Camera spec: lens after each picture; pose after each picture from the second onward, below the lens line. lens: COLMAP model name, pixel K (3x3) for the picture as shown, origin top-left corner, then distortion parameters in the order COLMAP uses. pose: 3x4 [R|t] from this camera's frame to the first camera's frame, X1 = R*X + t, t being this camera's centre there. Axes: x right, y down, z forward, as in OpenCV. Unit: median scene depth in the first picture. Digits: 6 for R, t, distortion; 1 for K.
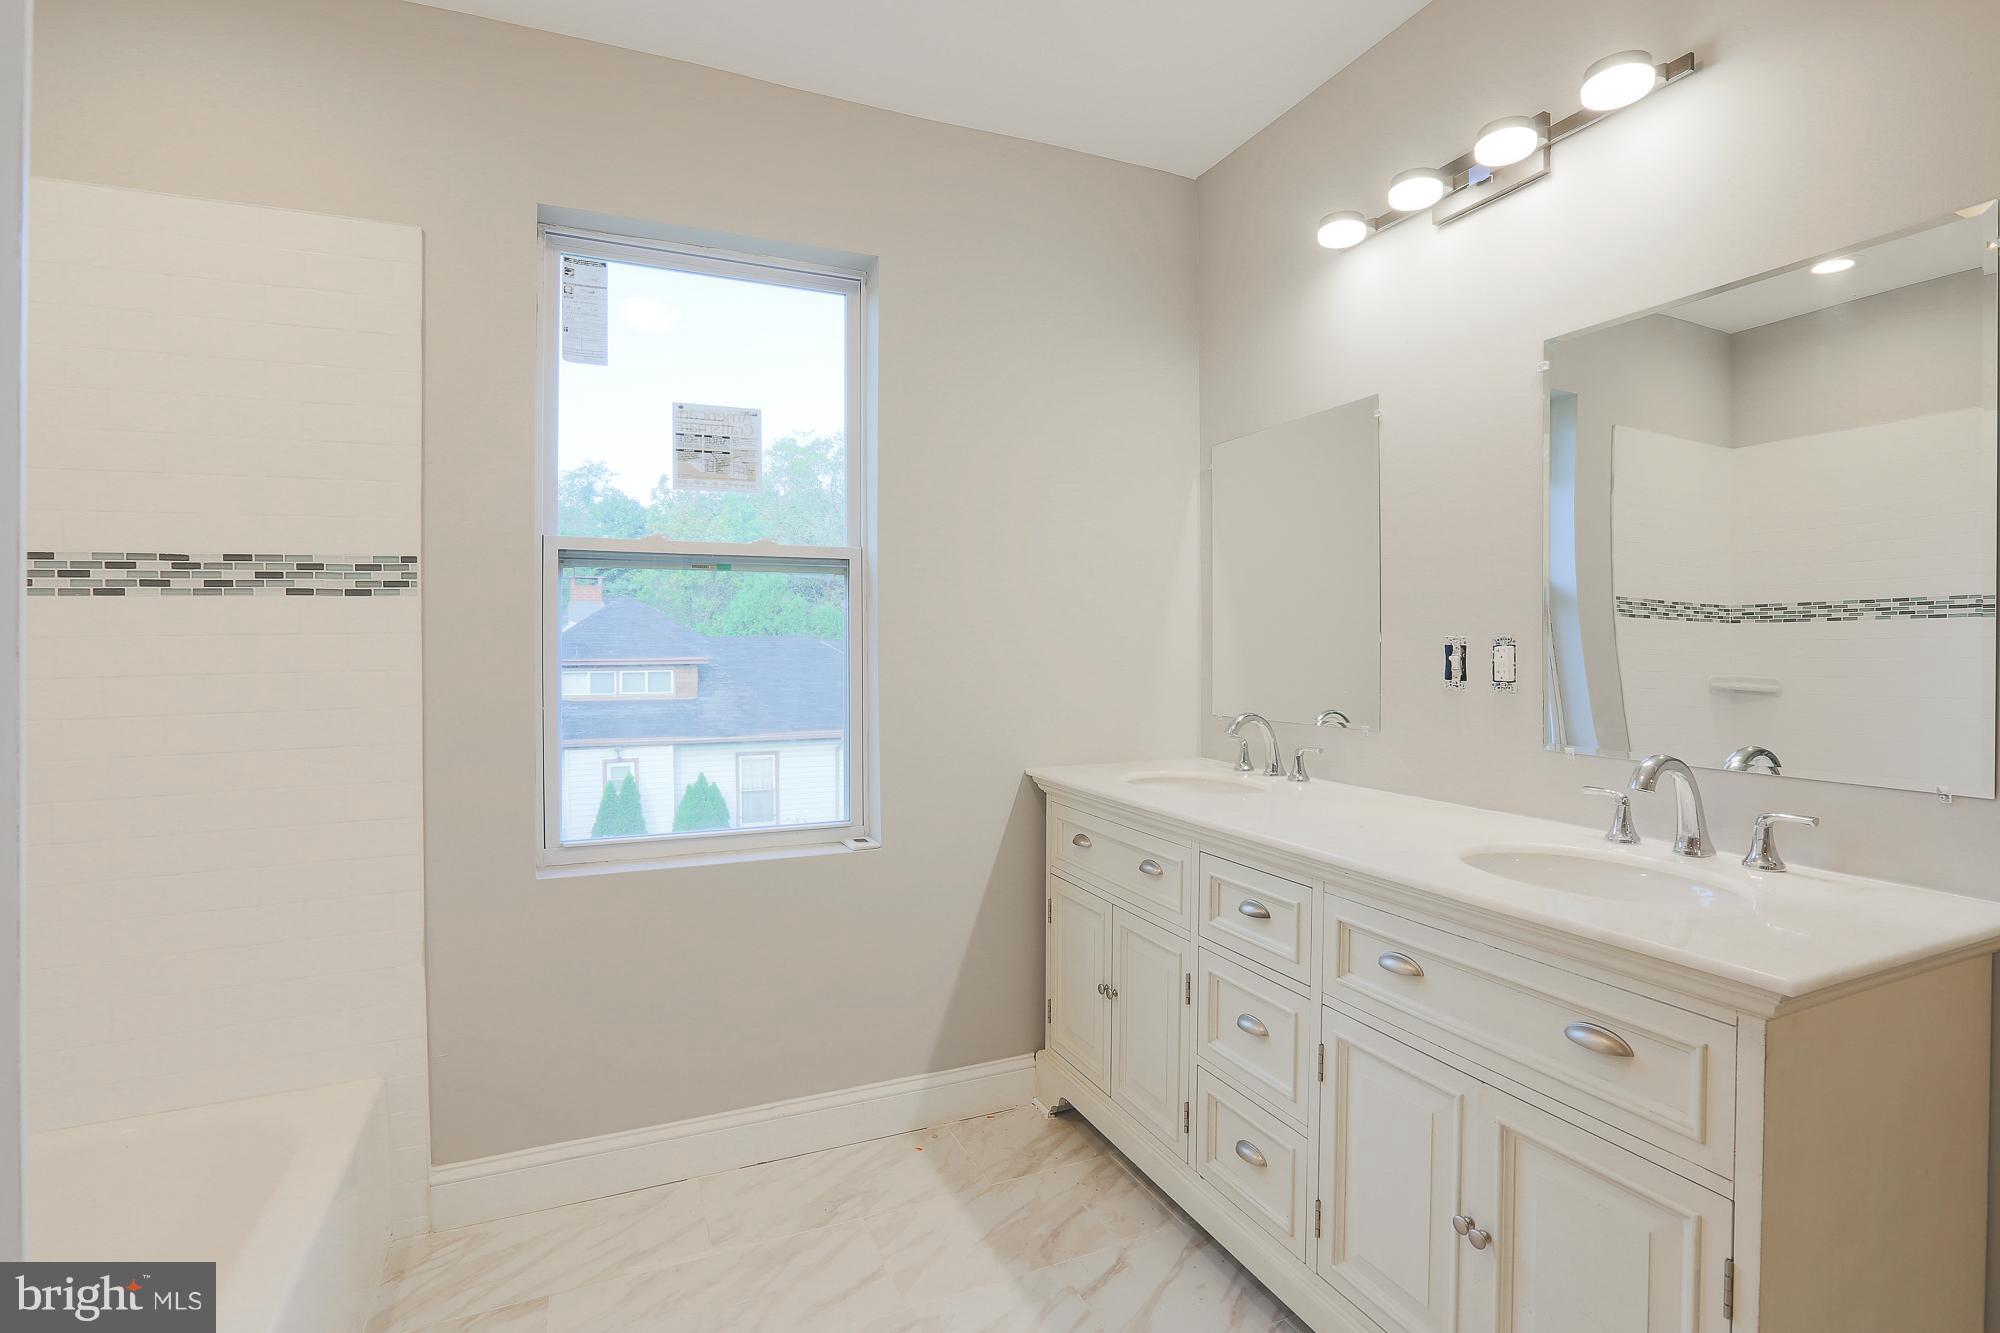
lens RADIAL K [[942.4, 0, 1001.0], [0, 942.4, 654.6], [0, 0, 1]] dist [-0.026084, 0.007197]
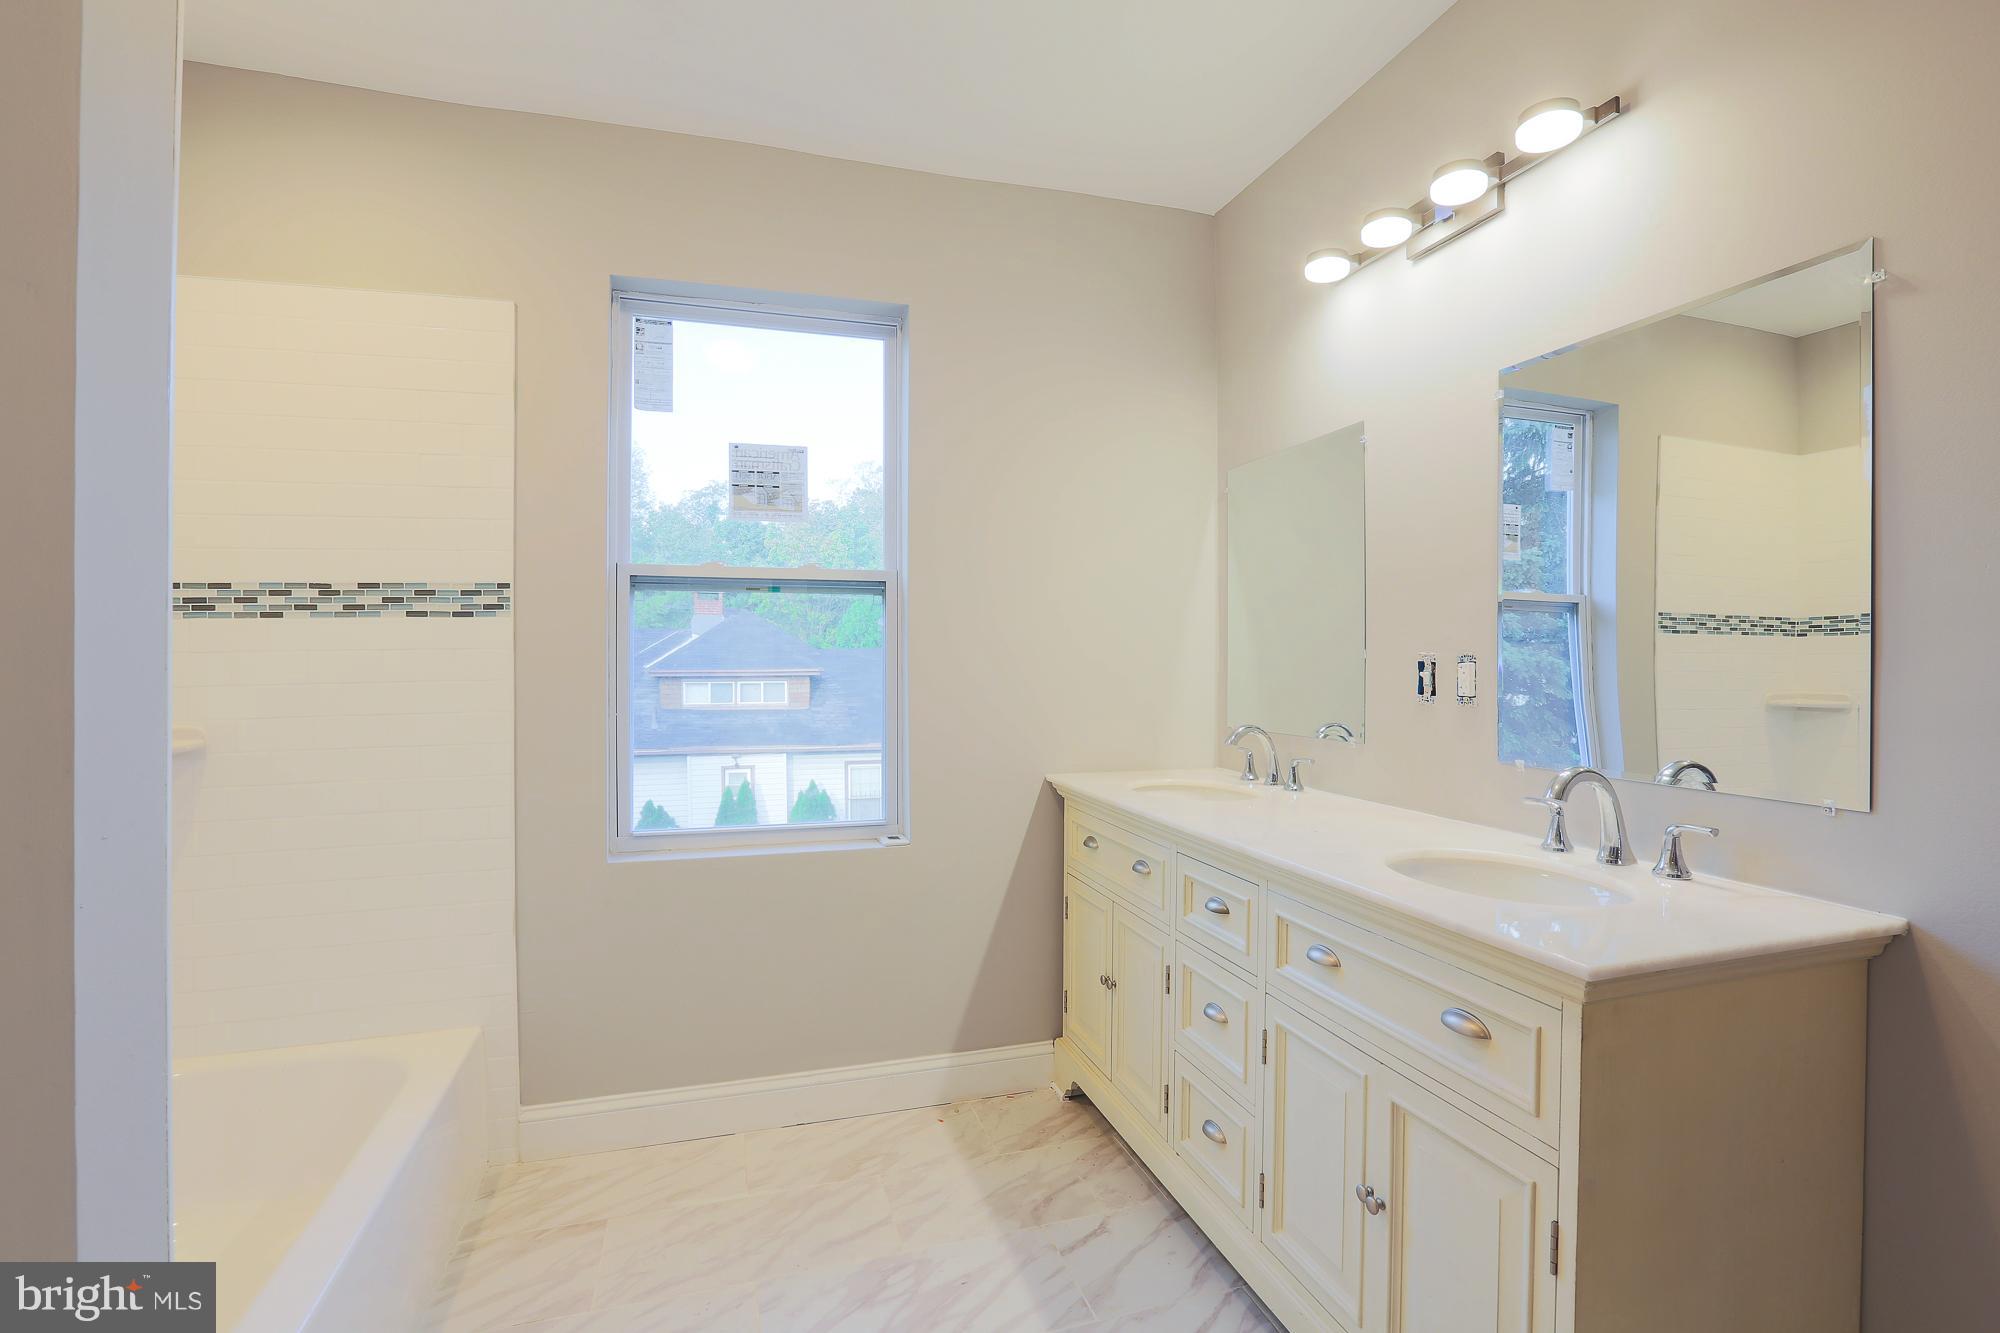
lens RADIAL K [[942.4, 0, 996.4], [0, 942.4, 666.9], [0, 0, 1]] dist [-0.026084, 0.007197]
pose [[0.992164, 0.003081, -0.124908, 0.129988], [-0.003041, 0.999995, 0.000509, -0.002978], [0.124909, -0.000125, 0.992168, -0.090262]]
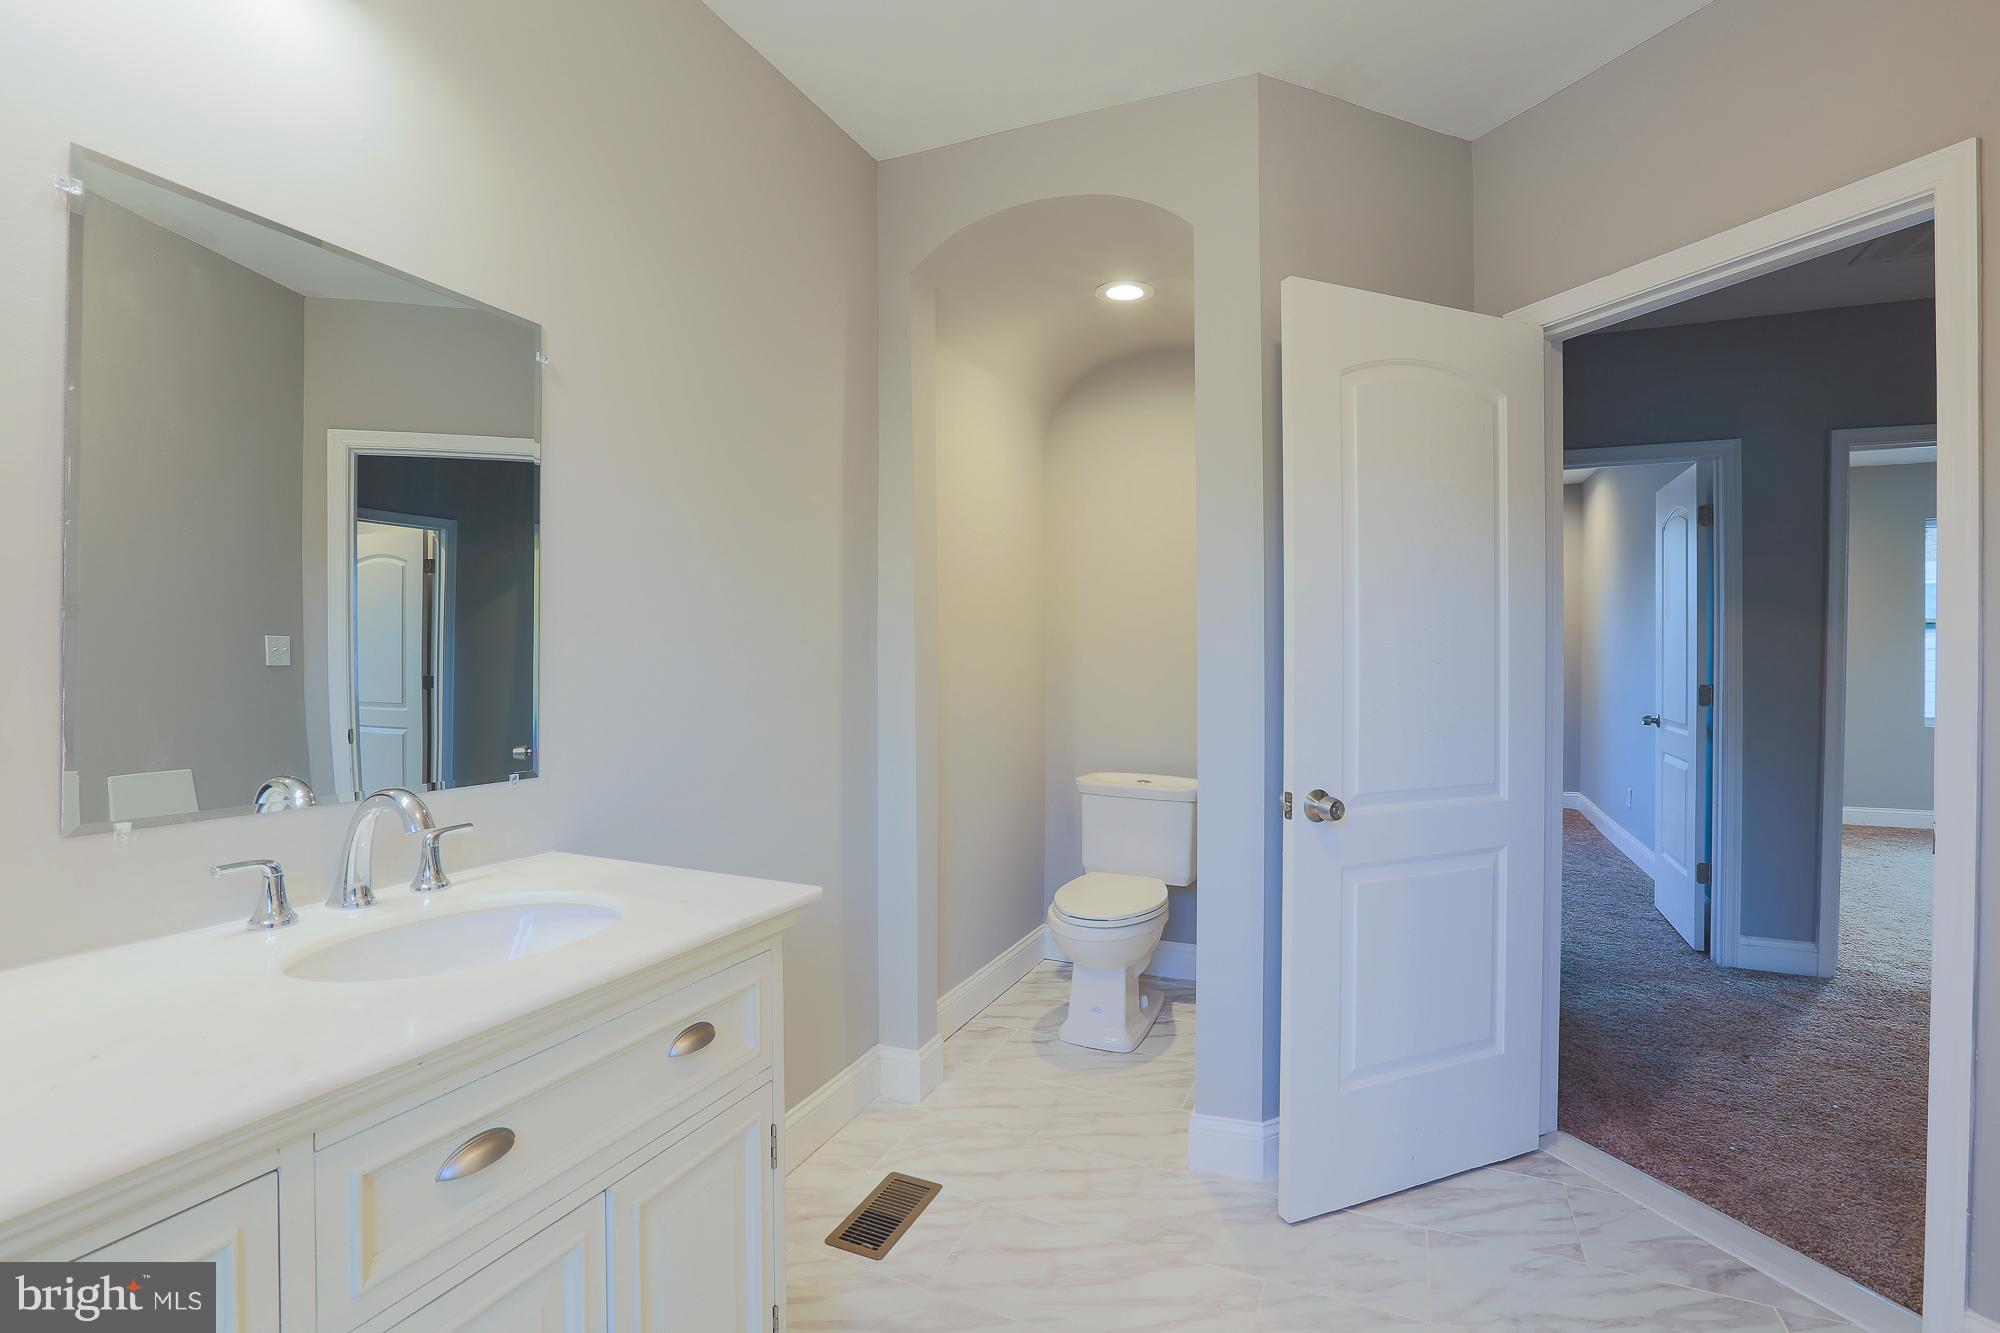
lens RADIAL K [[942.4, 0, 996.7], [0, 942.4, 661.0], [0, 0, 1]] dist [-0.026084, 0.007197]
pose [[-0.672136, -0.007525, 0.740390, -0.208672], [-0.001695, 0.999961, 0.008625, -0.013528], [-0.740426, 0.004542, -0.672123, 0.819733]]
